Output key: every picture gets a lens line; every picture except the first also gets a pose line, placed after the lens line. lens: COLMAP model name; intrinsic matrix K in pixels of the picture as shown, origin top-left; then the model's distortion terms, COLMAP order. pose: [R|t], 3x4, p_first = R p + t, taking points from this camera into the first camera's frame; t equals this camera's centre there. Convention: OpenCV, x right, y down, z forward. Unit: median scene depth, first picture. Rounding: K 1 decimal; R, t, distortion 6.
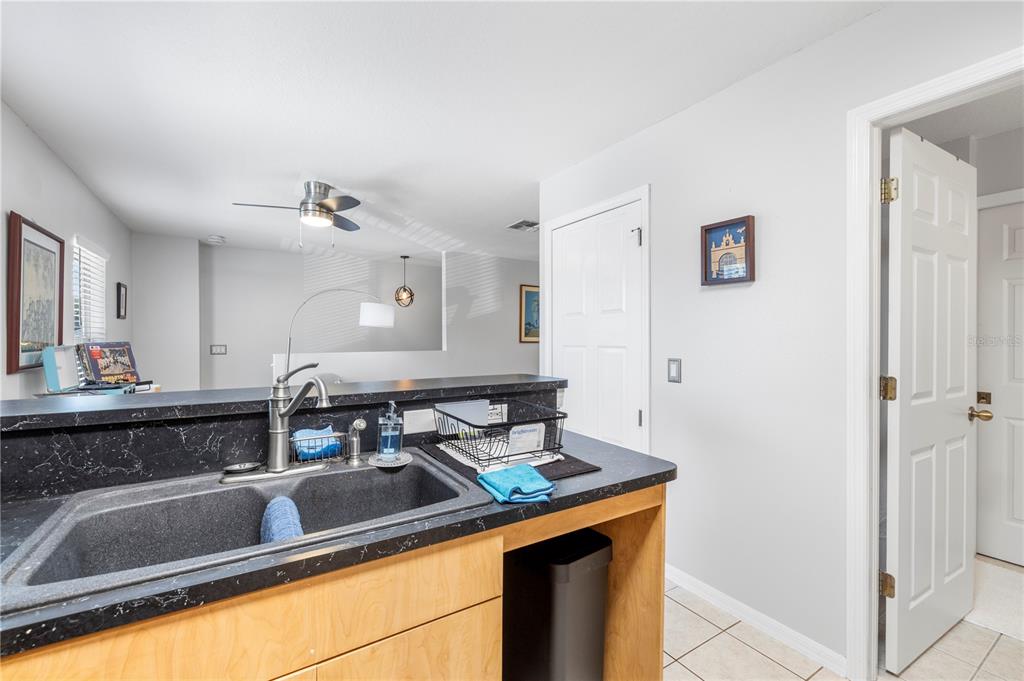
lens RADIAL K [[431.5, 0, 510.9], [0, 431.5, 337.9], [0, 0, 1]] dist [-0.003815, 0.000621]
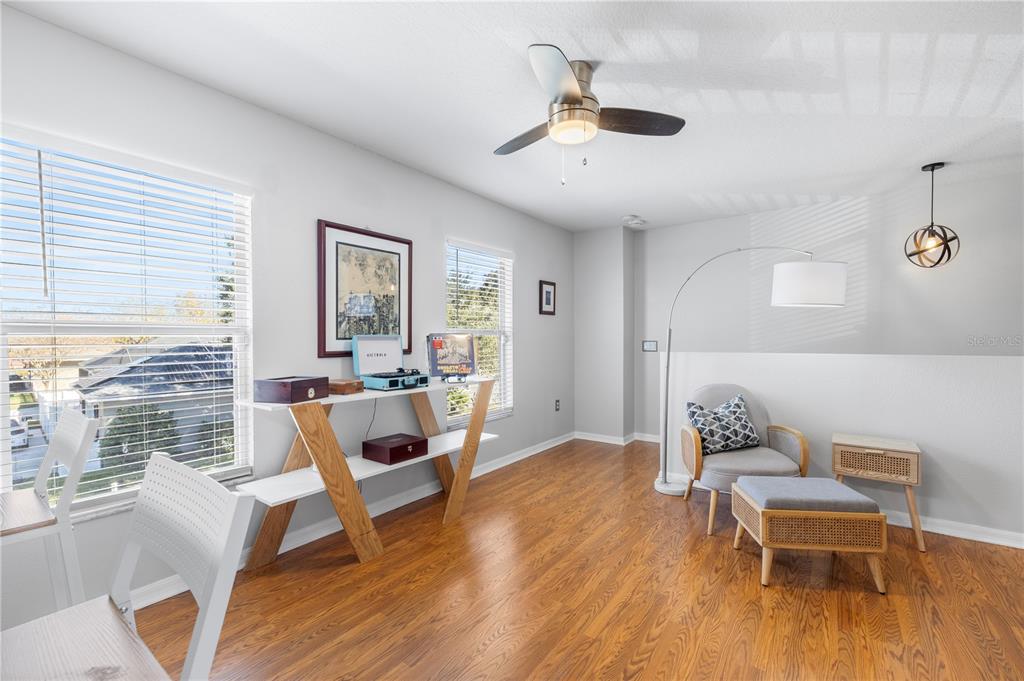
lens RADIAL K [[431.5, 0, 512.7], [0, 431.5, 345.6], [0, 0, 1]] dist [-0.003815, 0.000621]
pose [[0.361021, 0.013349, -0.932462, 0.087963], [0.000845, 0.999892, 0.014641, 0.022918], [0.932557, -0.006074, 0.360971, 0.714388]]
